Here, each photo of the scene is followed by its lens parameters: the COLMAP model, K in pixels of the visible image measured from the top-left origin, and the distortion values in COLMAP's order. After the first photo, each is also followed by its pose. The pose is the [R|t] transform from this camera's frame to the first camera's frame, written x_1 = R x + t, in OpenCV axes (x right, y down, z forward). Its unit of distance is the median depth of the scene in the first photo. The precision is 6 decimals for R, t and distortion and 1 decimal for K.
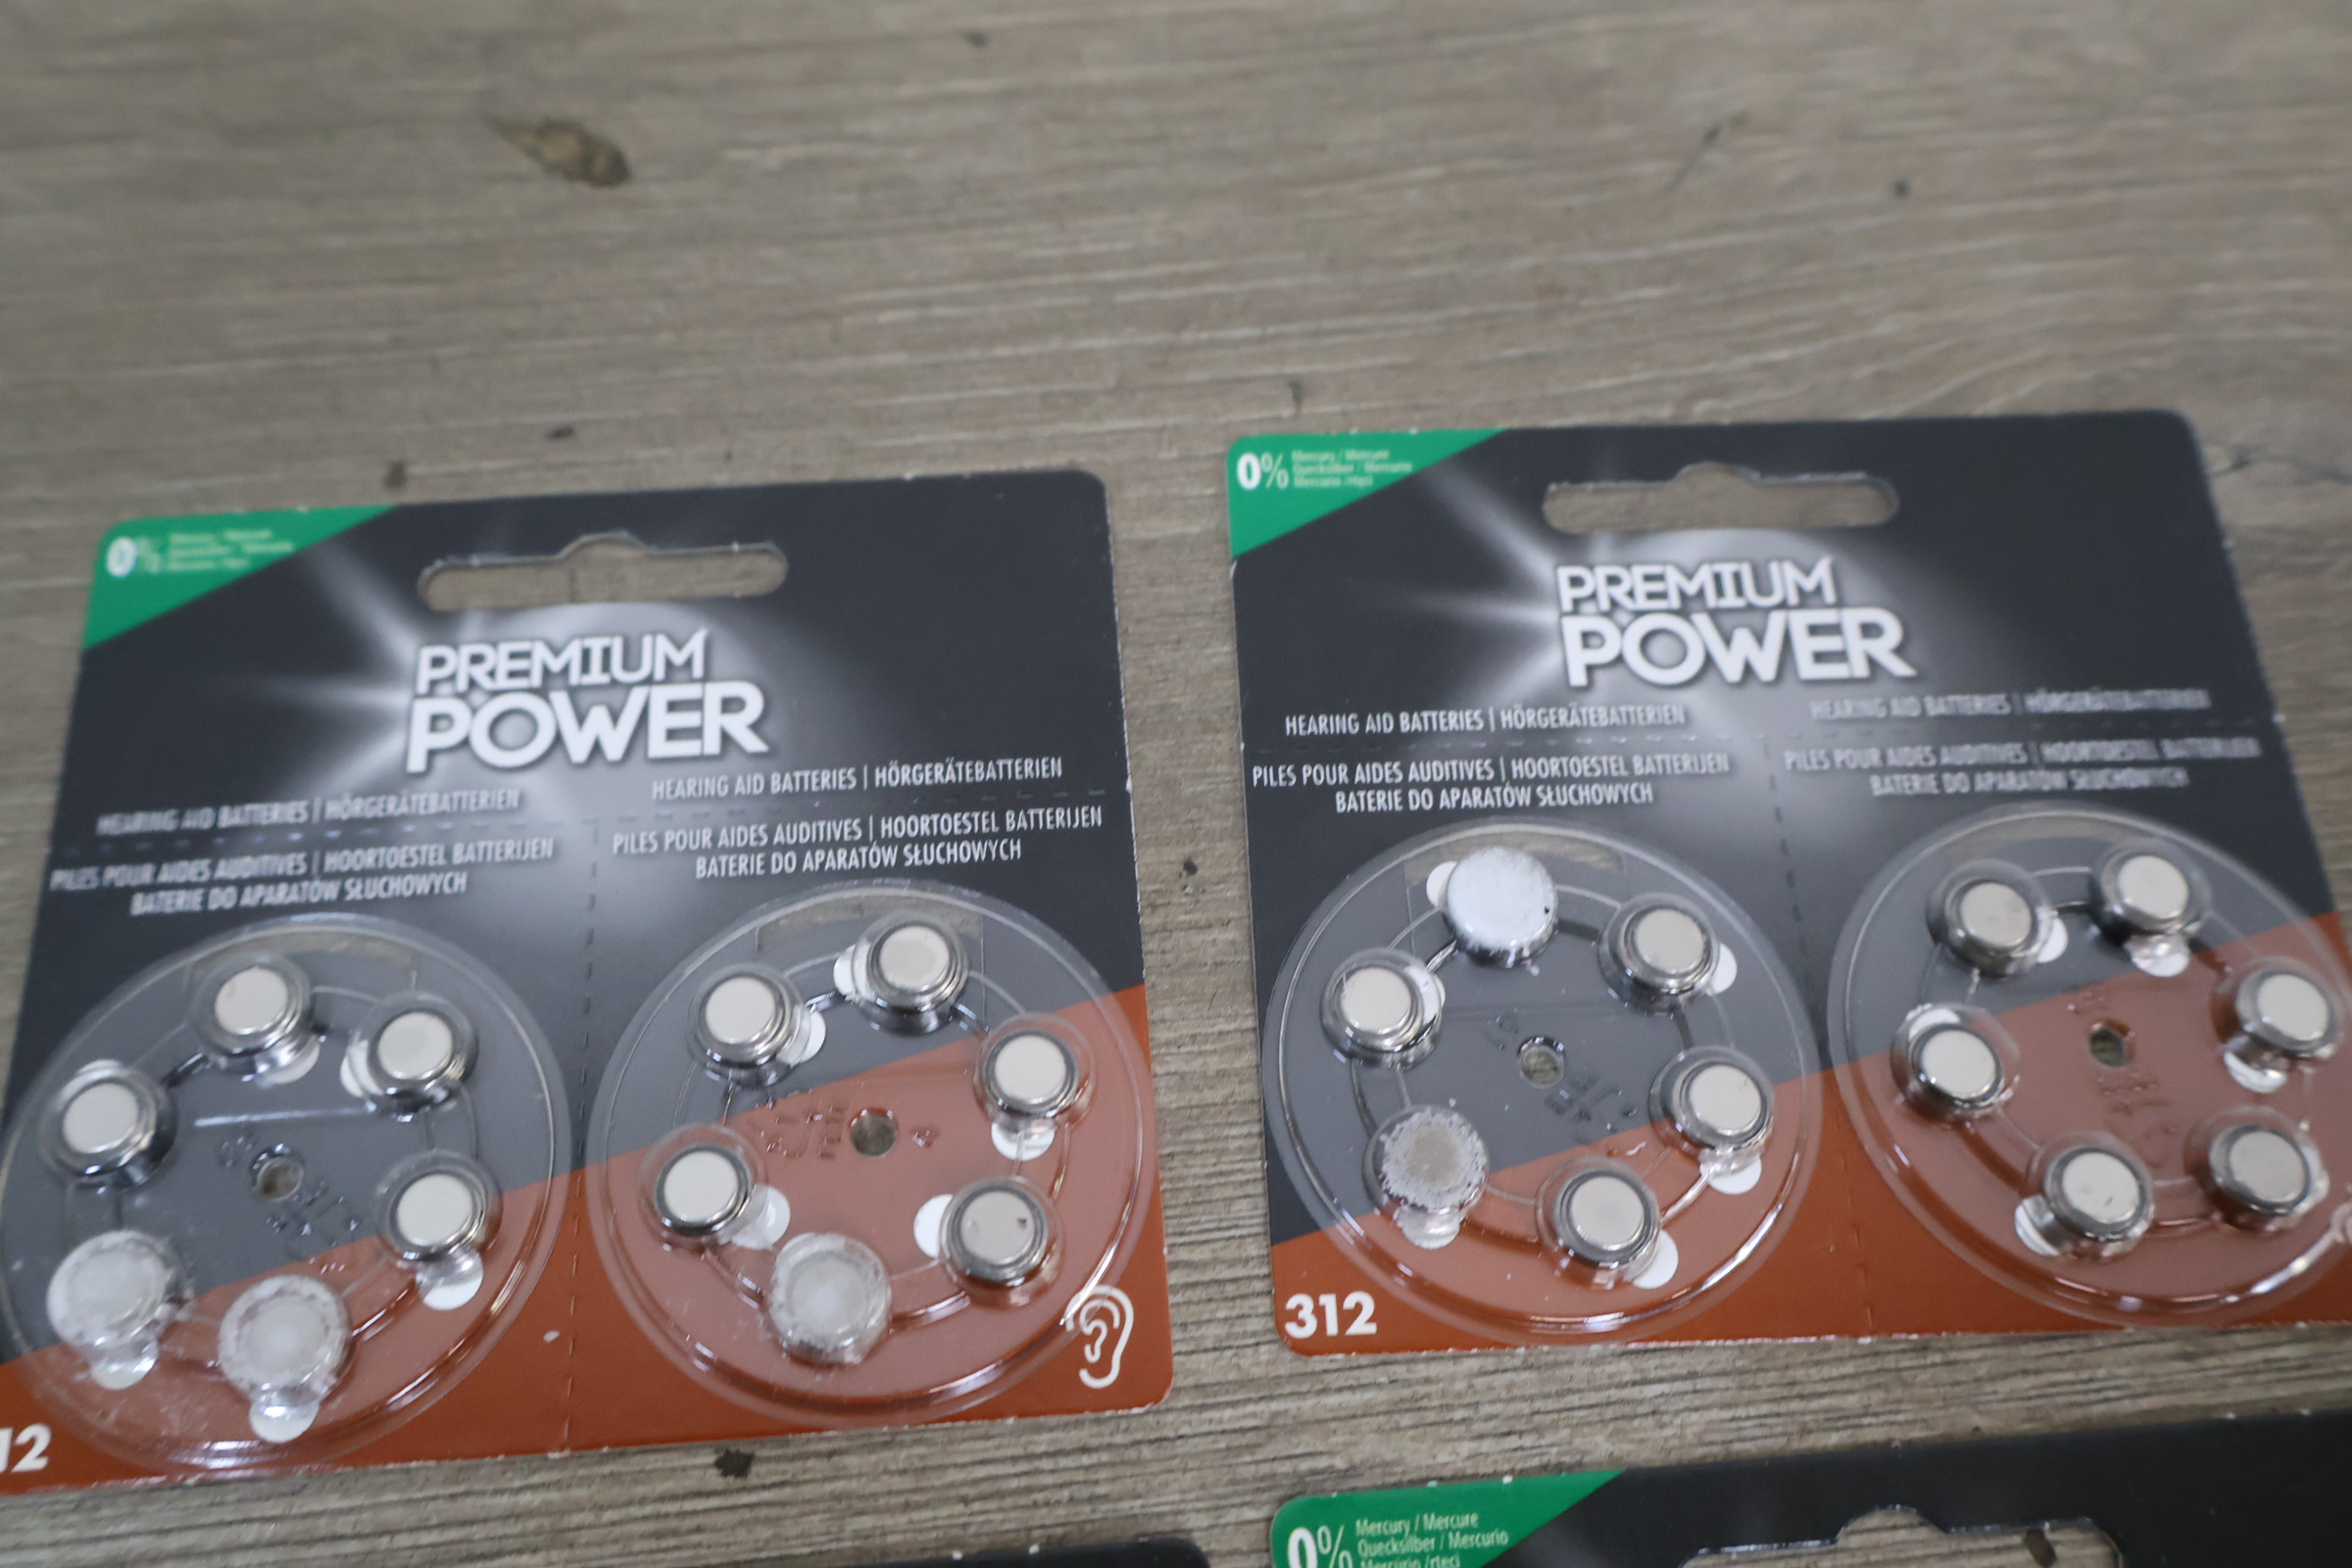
lens RADIAL K [[2227.8, 0, 1176.0], [0, 2227.8, 784.0], [0, 0, 1]] dist [0.012014, 0.007476]
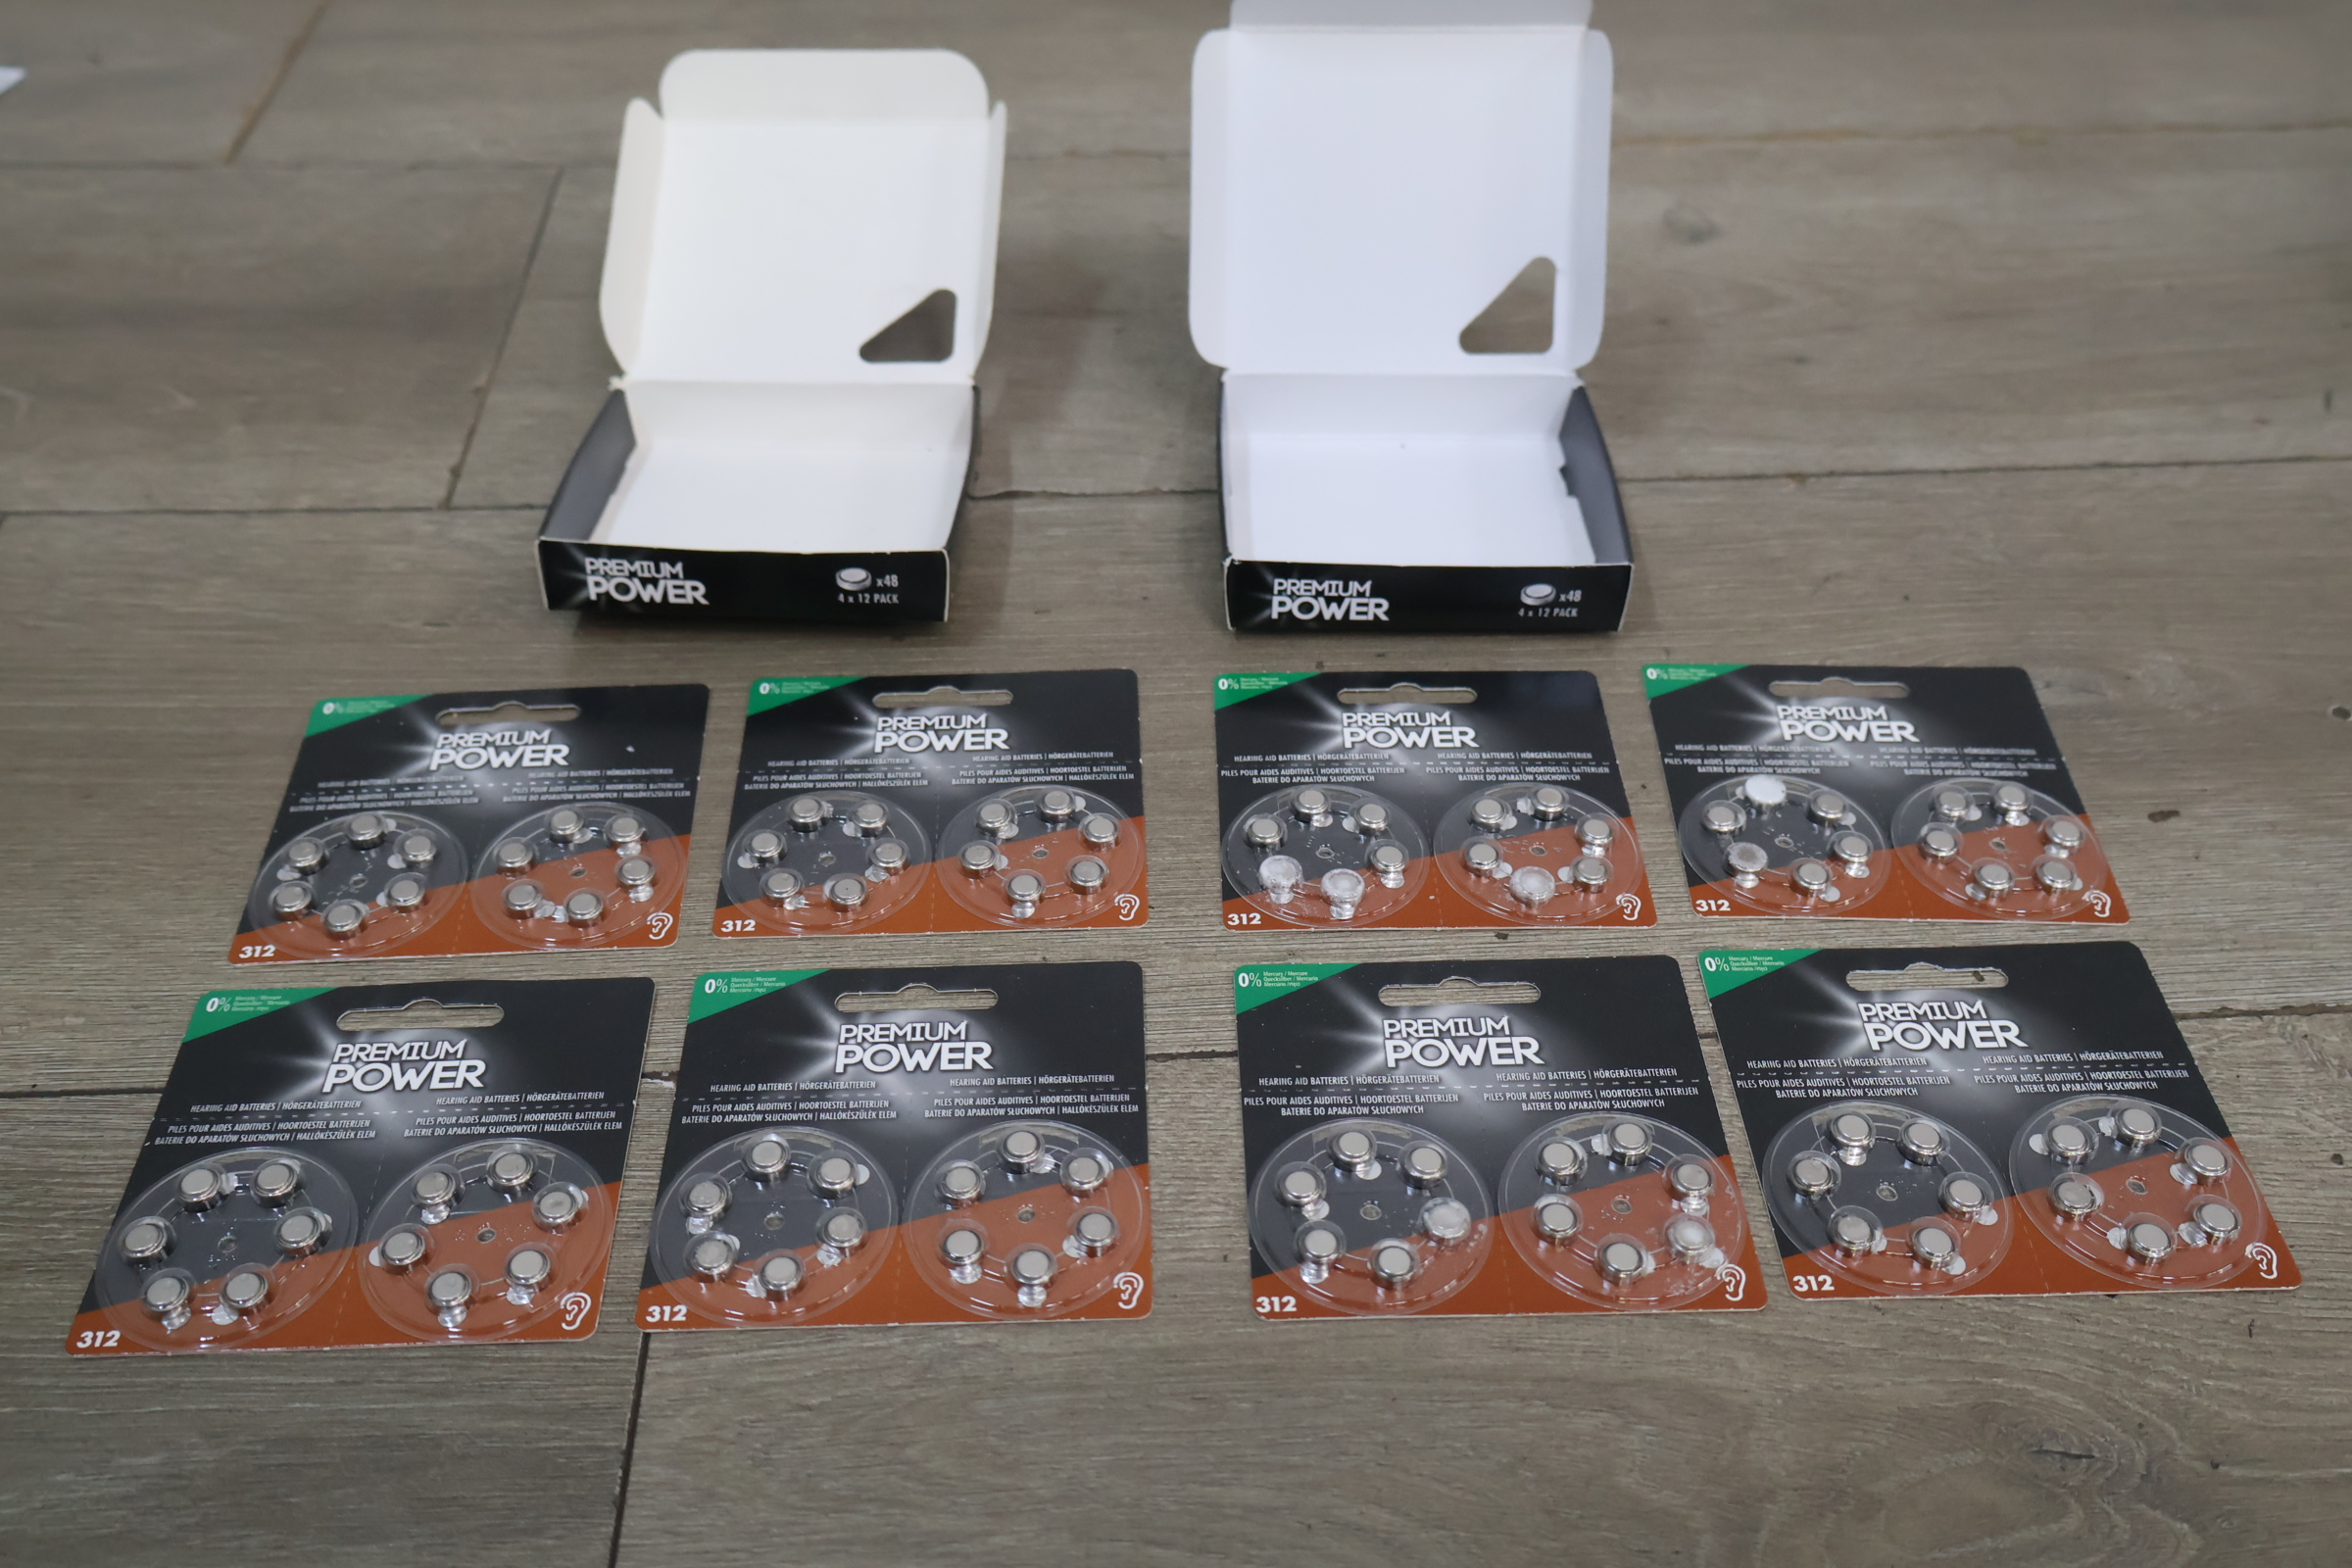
lens RADIAL K [[2227.8, 0, 1176.0], [0, 2227.8, 784.0], [0, 0, 1]] dist [0.012014, 0.007476]
pose [[0.998029, 0.031432, -0.054317, -0.379166], [-0.049158, 0.929598, -0.365282, 0.963584], [0.039012, 0.367232, 0.929311, -1.388978]]
